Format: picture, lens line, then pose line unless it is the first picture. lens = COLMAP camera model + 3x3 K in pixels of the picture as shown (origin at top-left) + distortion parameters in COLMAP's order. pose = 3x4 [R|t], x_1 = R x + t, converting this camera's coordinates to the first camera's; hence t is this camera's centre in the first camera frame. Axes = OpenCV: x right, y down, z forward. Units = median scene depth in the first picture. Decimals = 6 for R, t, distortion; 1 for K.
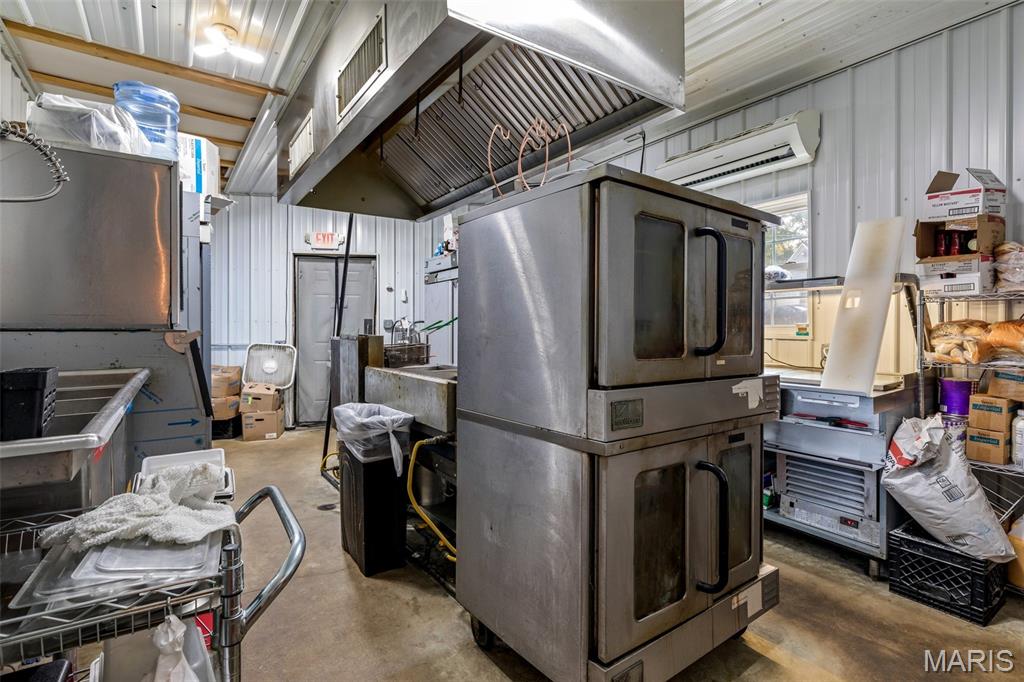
lens RADIAL K [[498.4, 0, 515.0], [0, 498.4, 336.5], [0, 0, 1]] dist [-0.000022, 0.000171]
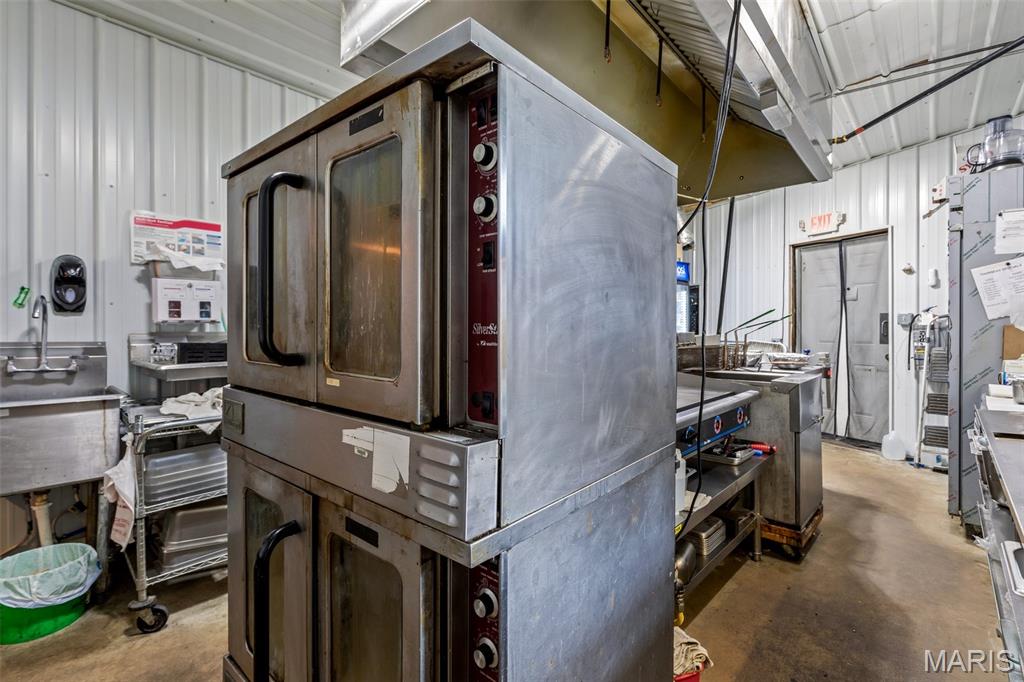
lens RADIAL K [[462.9, 0, 515.5], [0, 462.9, 333.3], [0, 0, 1]] dist [-0.000612, 0.000246]
pose [[0.235319, 0.008170, -0.971884, 0.275265], [-0.009386, 0.999937, 0.006133, -0.003090], [0.971873, 0.007679, 0.235381, 0.299593]]
